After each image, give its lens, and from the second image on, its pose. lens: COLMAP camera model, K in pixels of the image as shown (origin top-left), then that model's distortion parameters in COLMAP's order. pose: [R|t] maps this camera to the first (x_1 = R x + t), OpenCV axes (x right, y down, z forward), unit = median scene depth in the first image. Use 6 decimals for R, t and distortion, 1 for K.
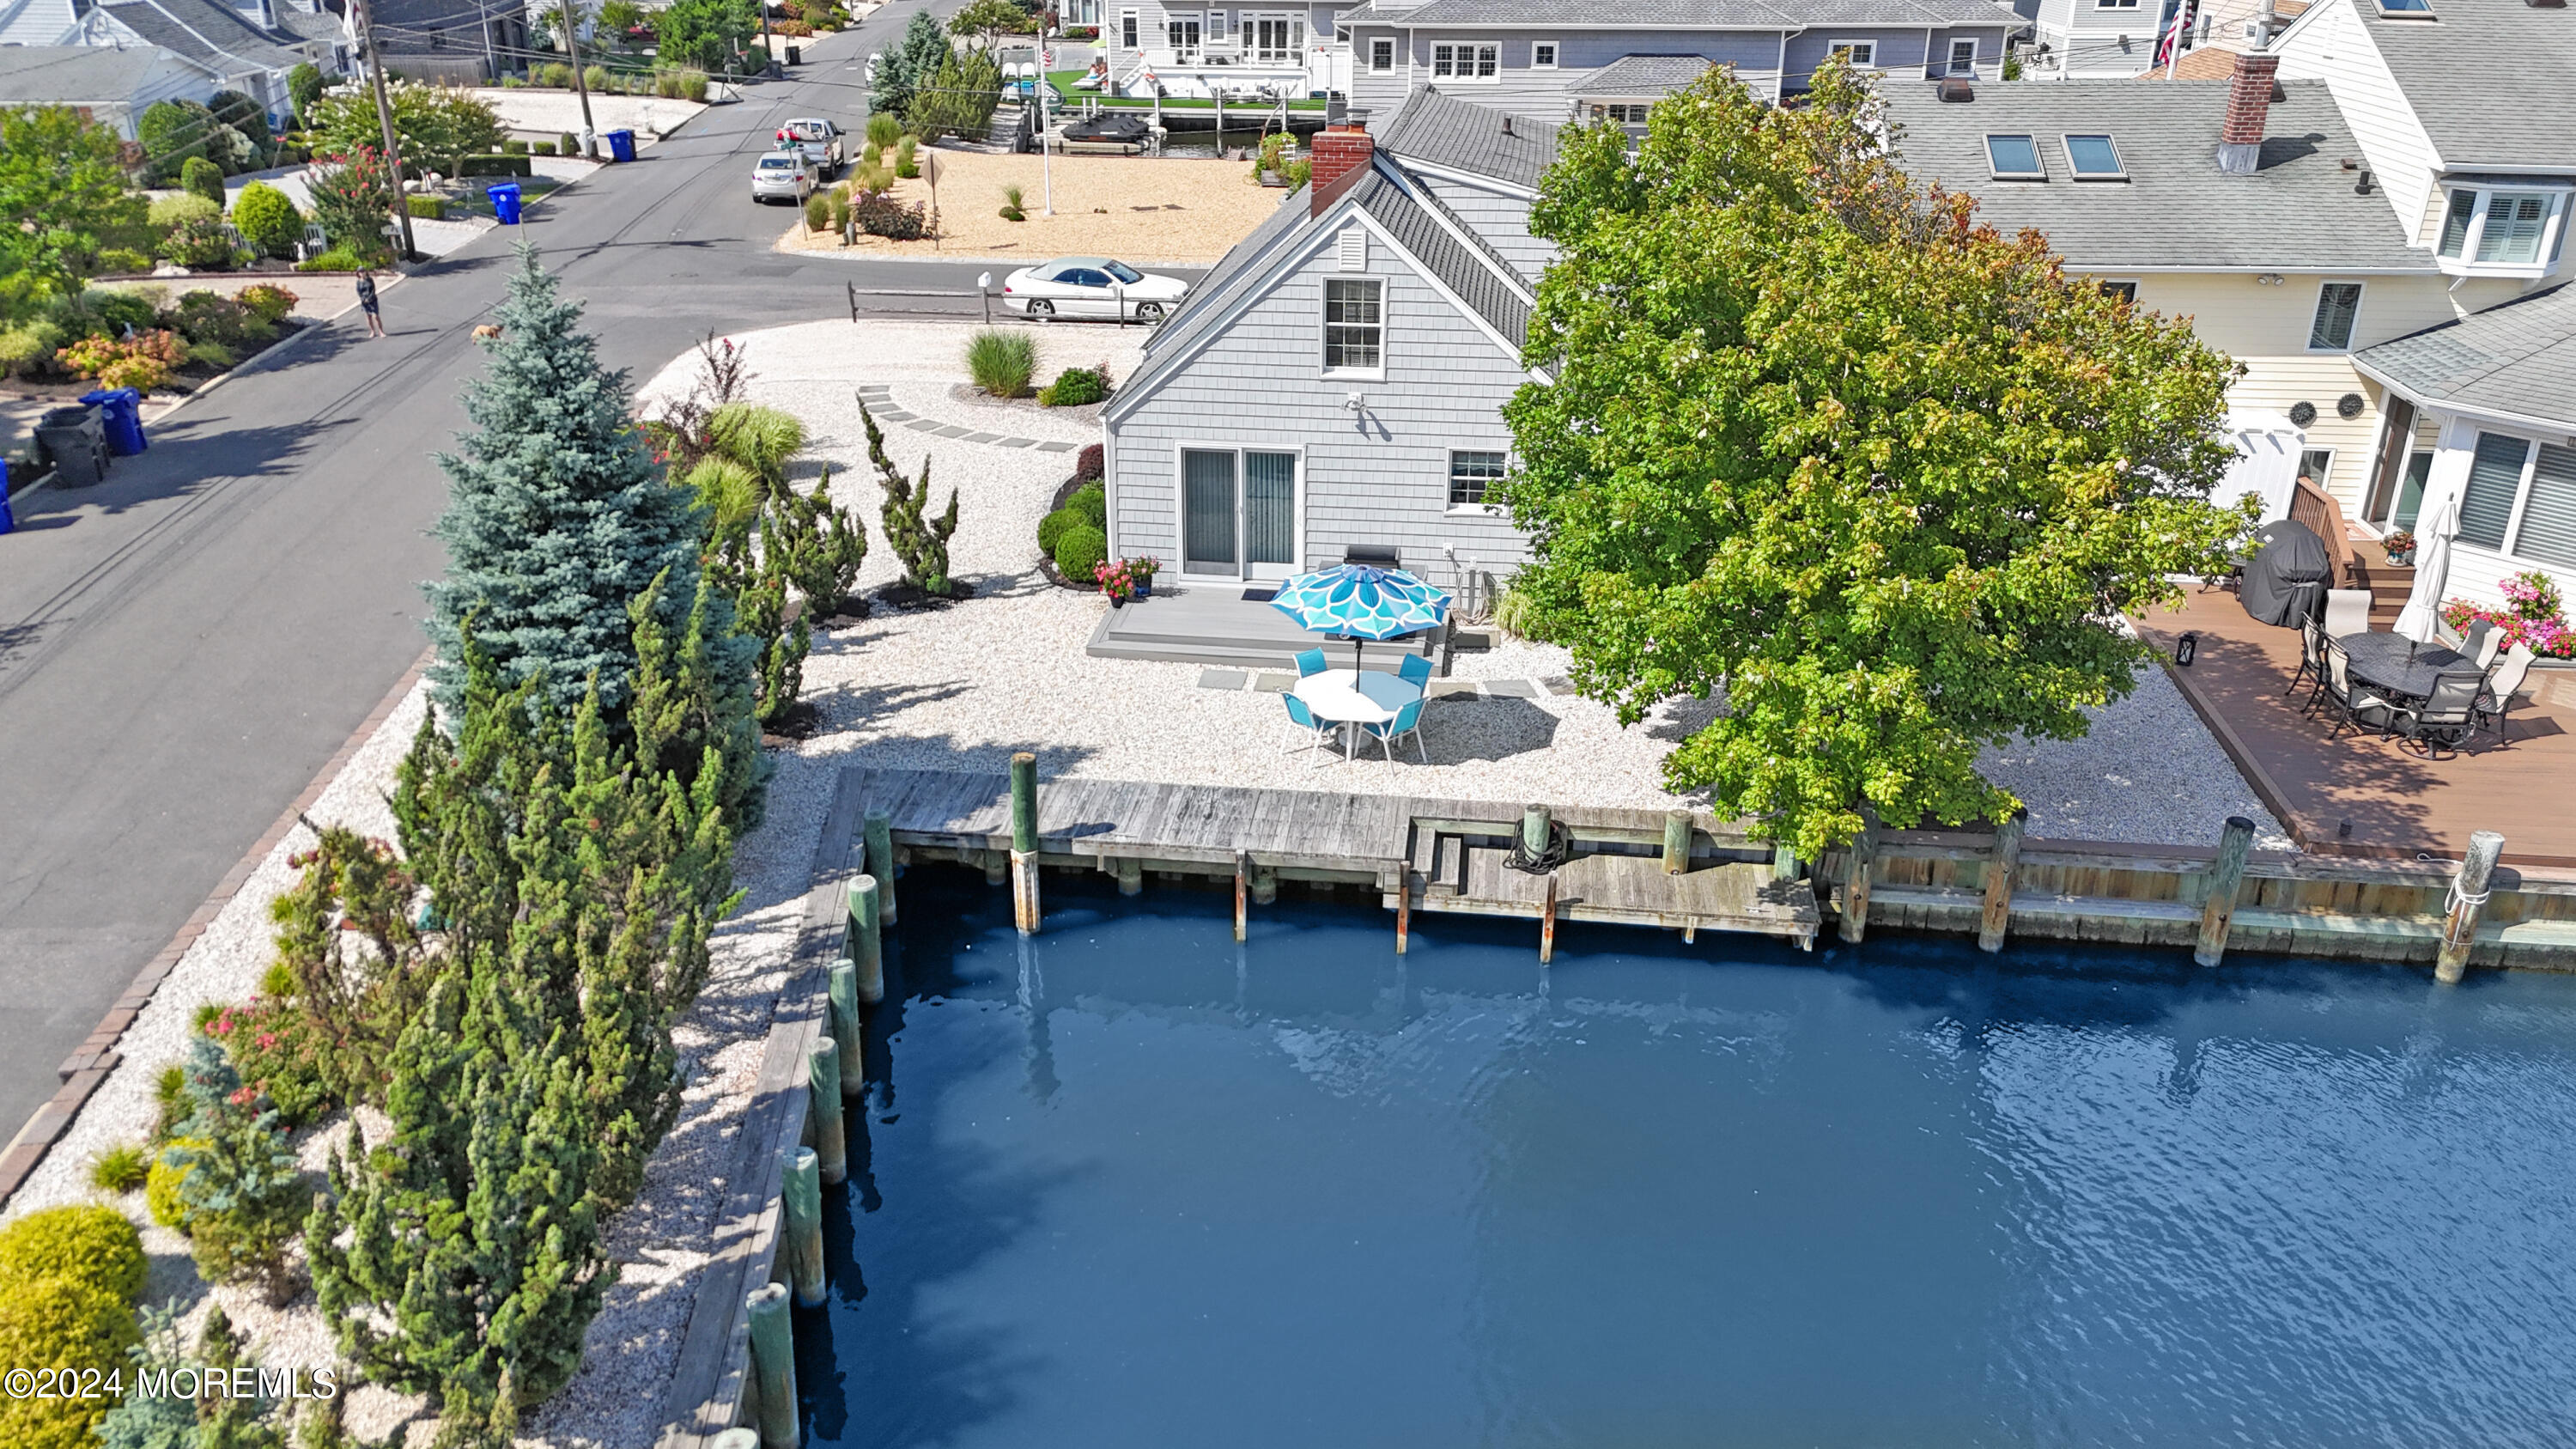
lens RADIAL K [[1907.8, 0, 1283.5], [0, 1907.8, 738.3], [0, 0, 1]] dist [0.055424, -0.036571]
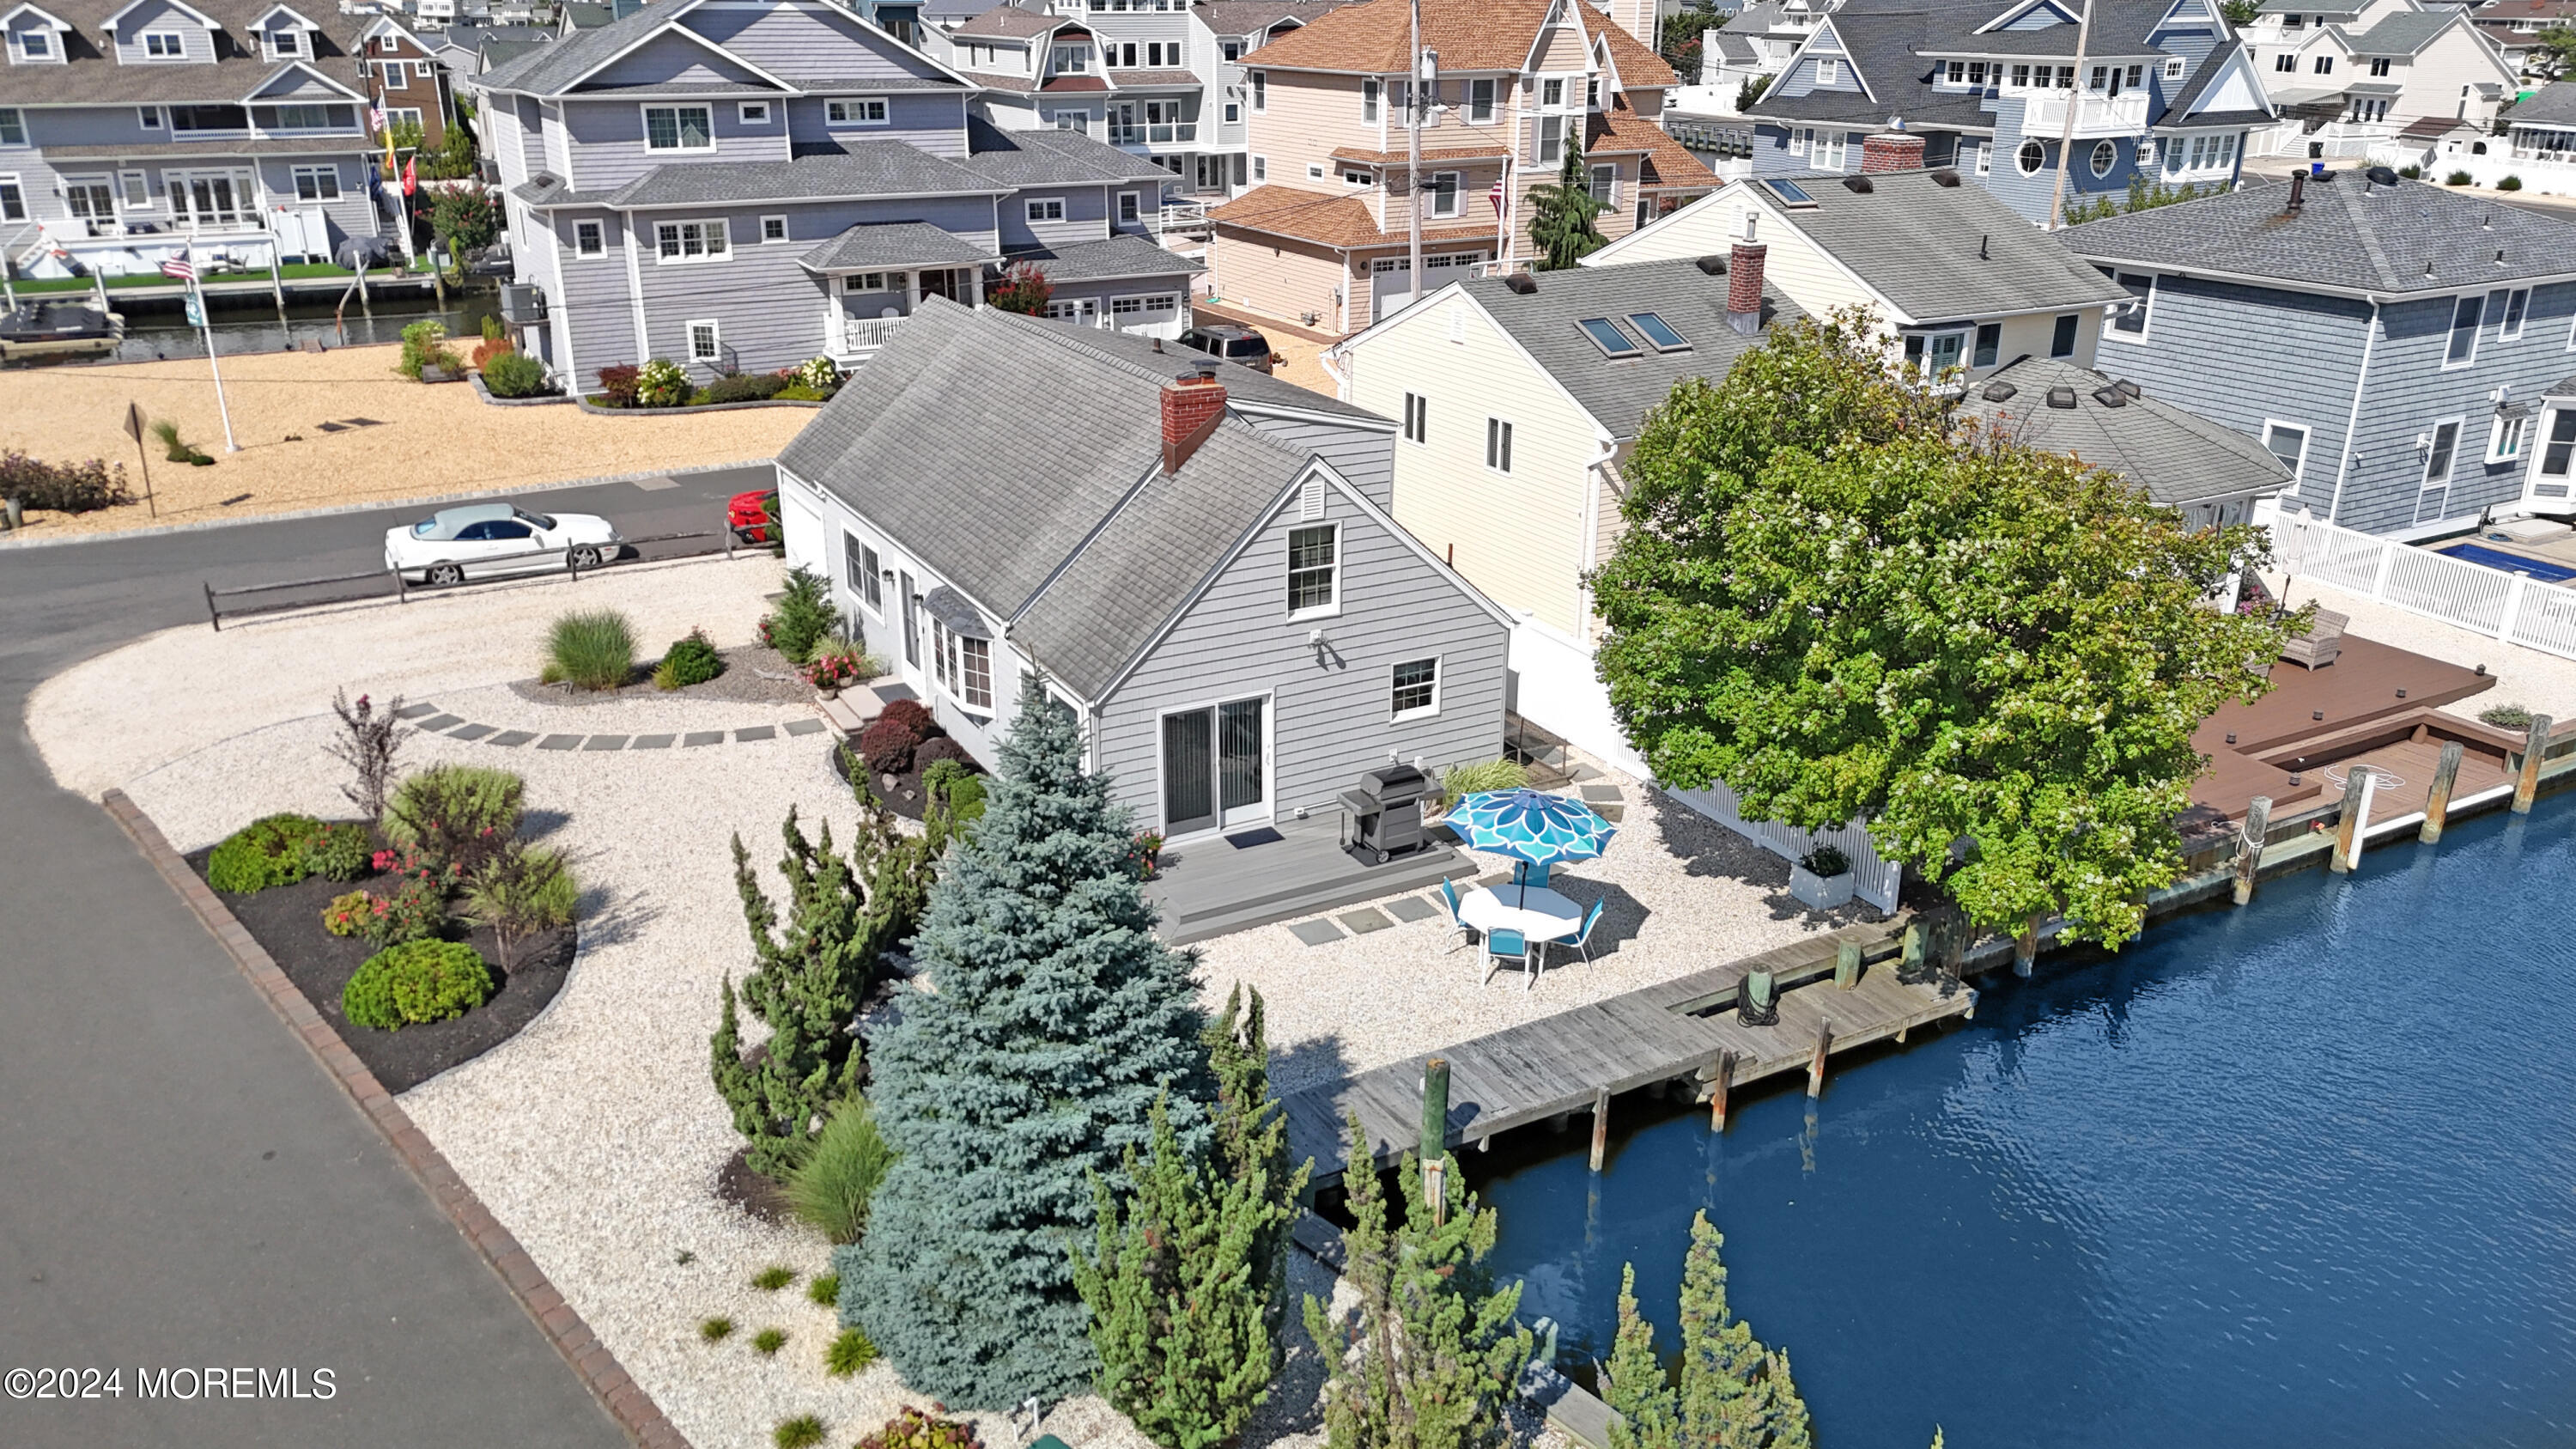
lens RADIAL K [[1907.8, 0, 1283.2], [0, 1907.8, 721.2], [0, 0, 1]] dist [0.055424, -0.036571]
pose [[0.806530, -0.212363, 0.551736, -0.512087], [0.239025, 0.970711, 0.024218, -0.148410], [-0.540719, 0.112347, 0.833667, 0.137340]]
